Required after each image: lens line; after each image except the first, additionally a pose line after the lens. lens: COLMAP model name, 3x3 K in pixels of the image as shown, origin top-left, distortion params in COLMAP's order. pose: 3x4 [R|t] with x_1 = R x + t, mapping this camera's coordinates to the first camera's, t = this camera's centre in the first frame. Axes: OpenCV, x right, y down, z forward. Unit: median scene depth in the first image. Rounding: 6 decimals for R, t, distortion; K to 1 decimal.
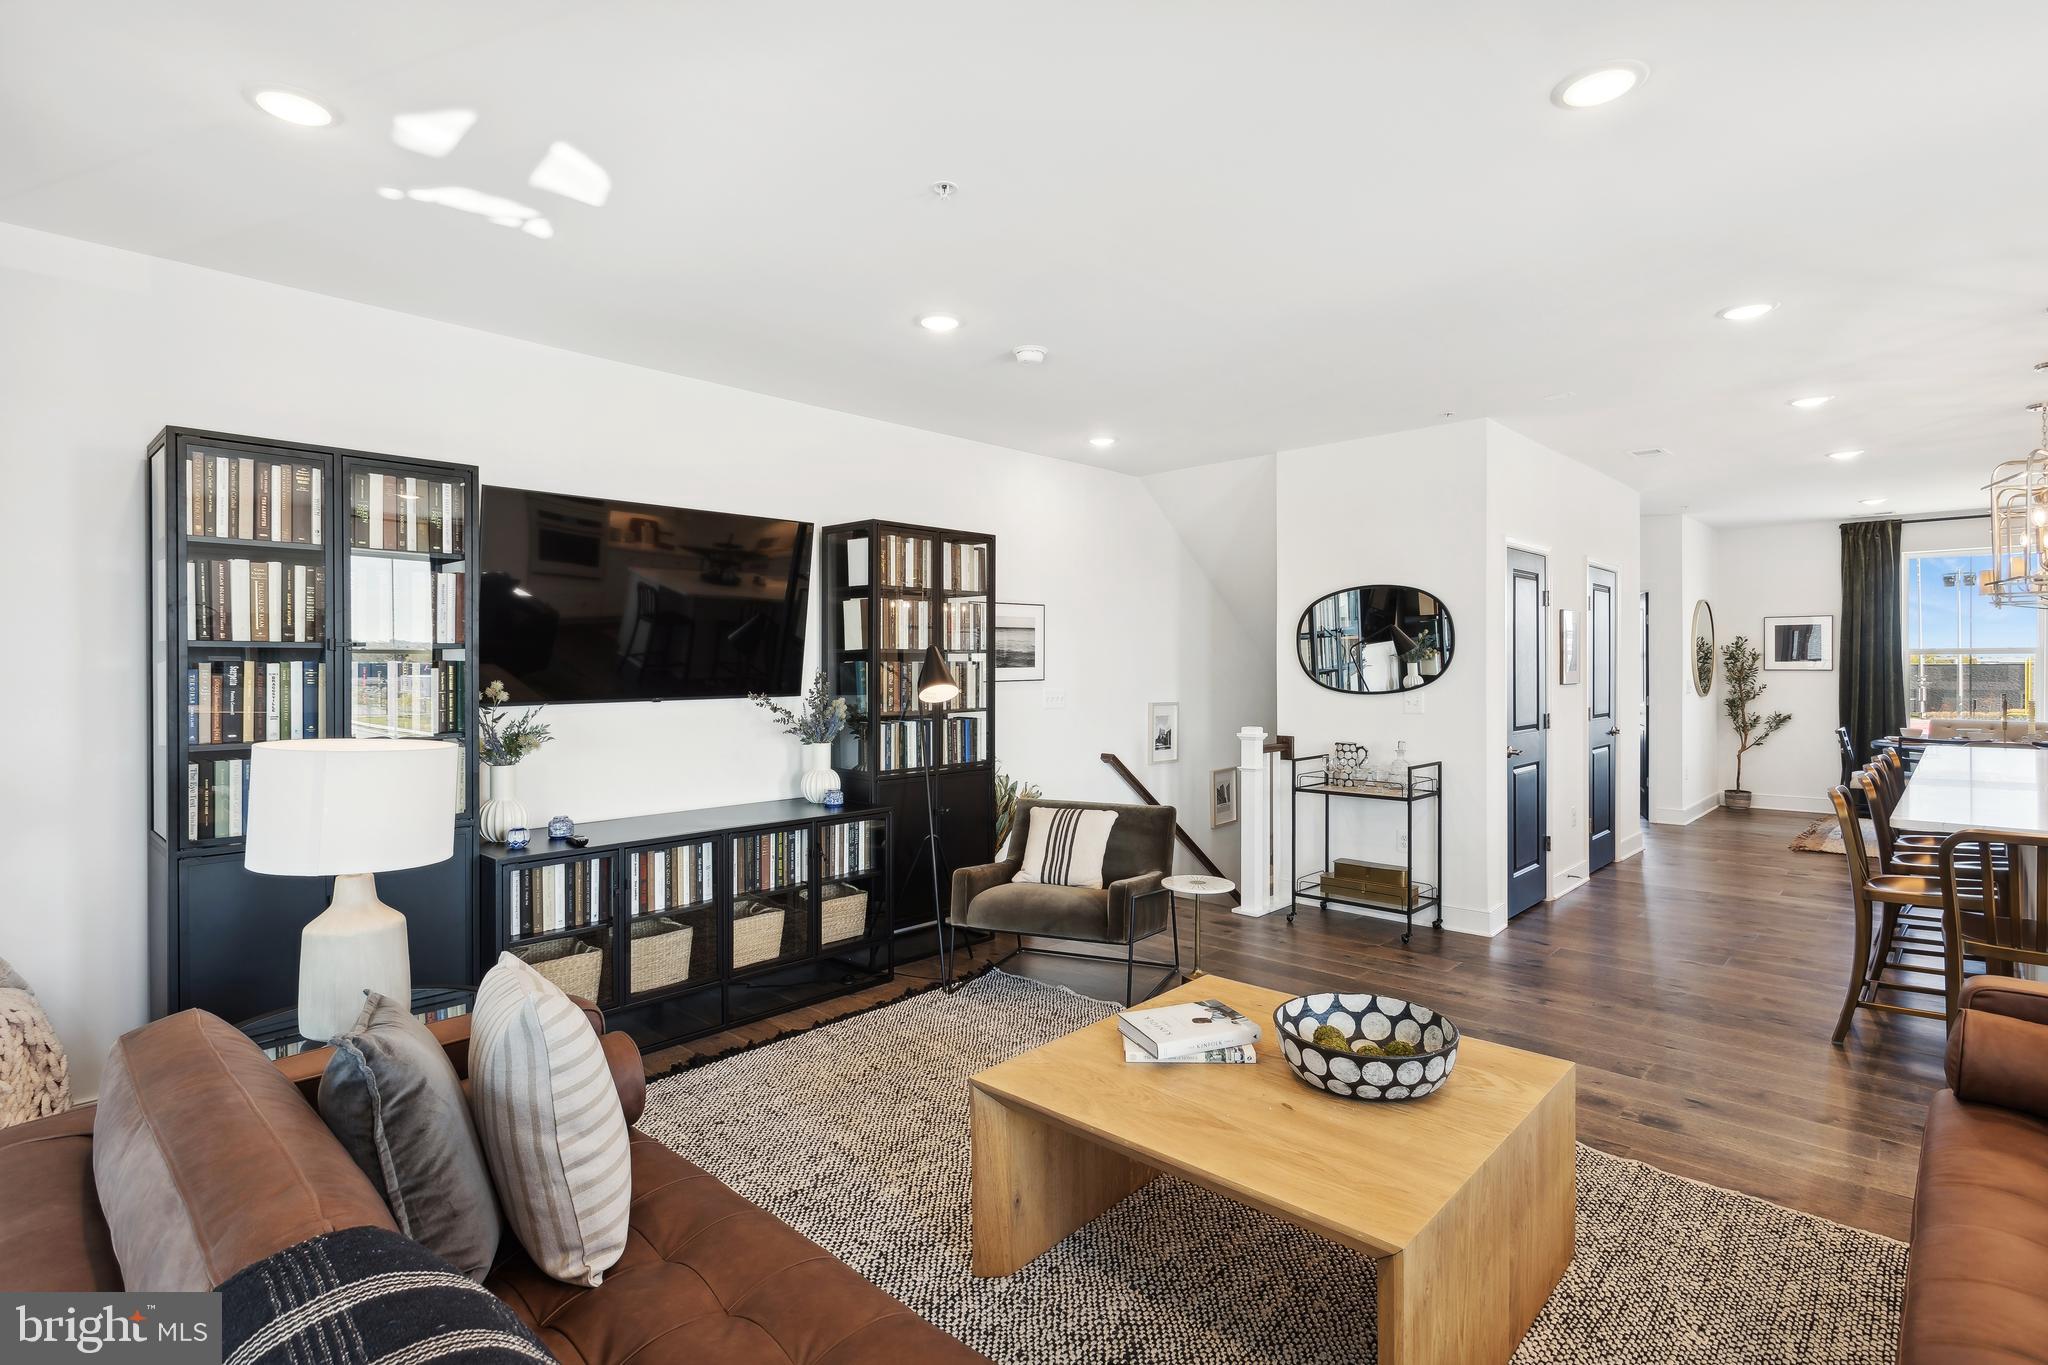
lens RADIAL K [[1008.9, 0, 1025.5], [0, 1008.9, 672.8], [0, 0, 1]] dist [0.001461, 0.000630]
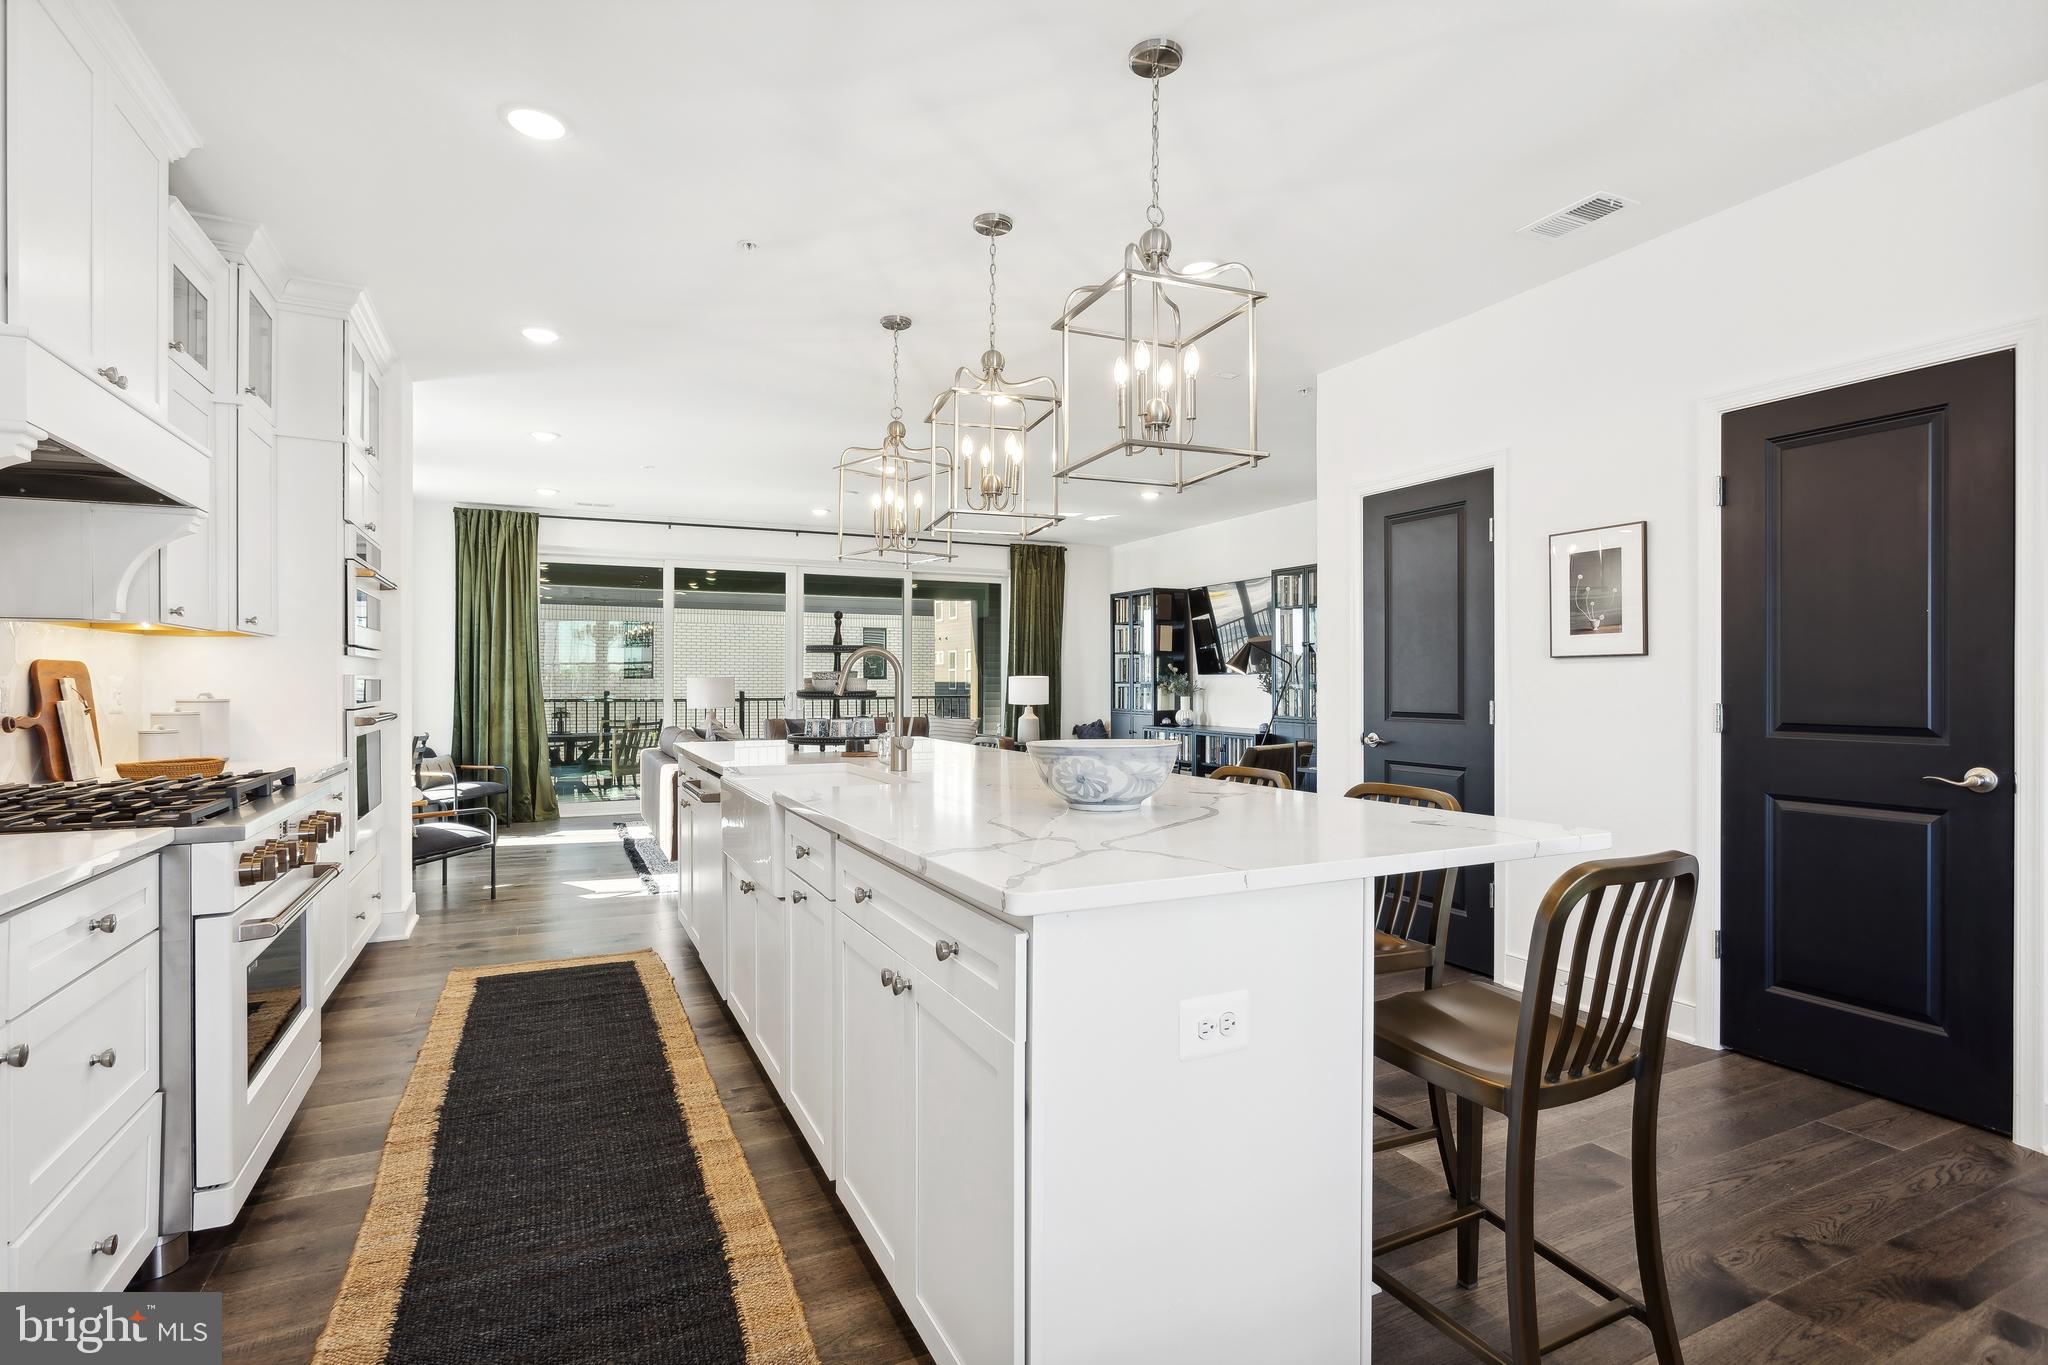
lens RADIAL K [[1017.0, 0, 1027.8], [0, 1017.0, 681.8], [0, 0, 1]] dist [-0.015616, 0.011095]
pose [[-0.364578, 0.003007, -0.931168, 1.374517], [-0.005624, 0.999969, 0.005432, 0.027218], [0.931156, 0.007217, -0.364549, 1.048674]]
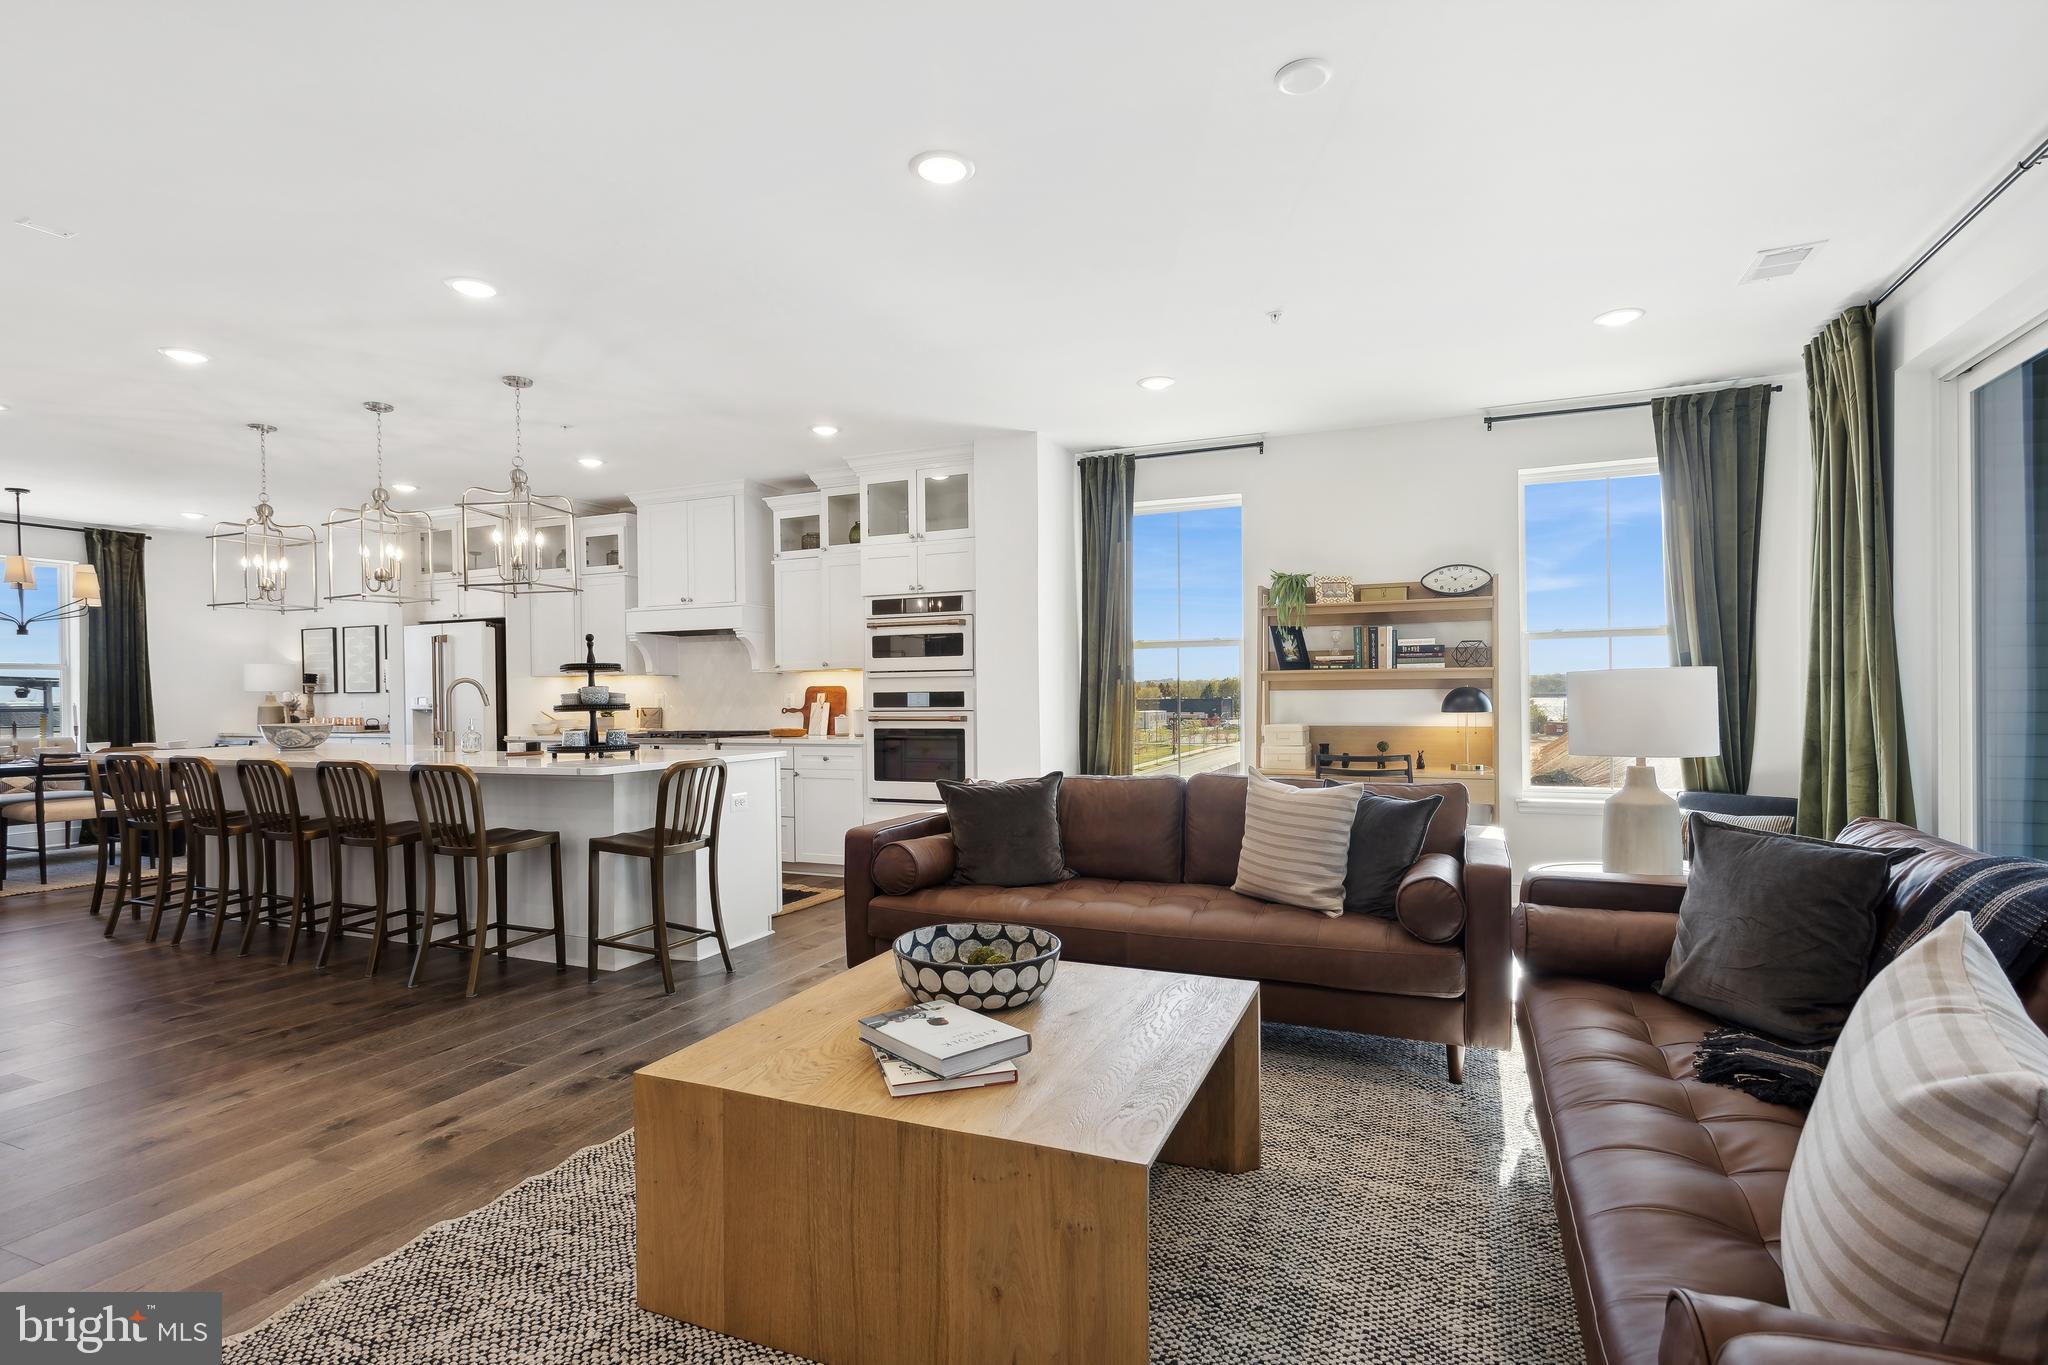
lens RADIAL K [[991.4, 0, 1025.1], [0, 991.4, 698.3], [0, 0, 1]] dist [-0.000586, 0.009230]
pose [[-0.341448, 0.004082, 0.939892, -0.275791], [0.019427, 0.999808, 0.002715, 0.039258], [-0.939700, 0.019187, -0.341461, 0.555753]]
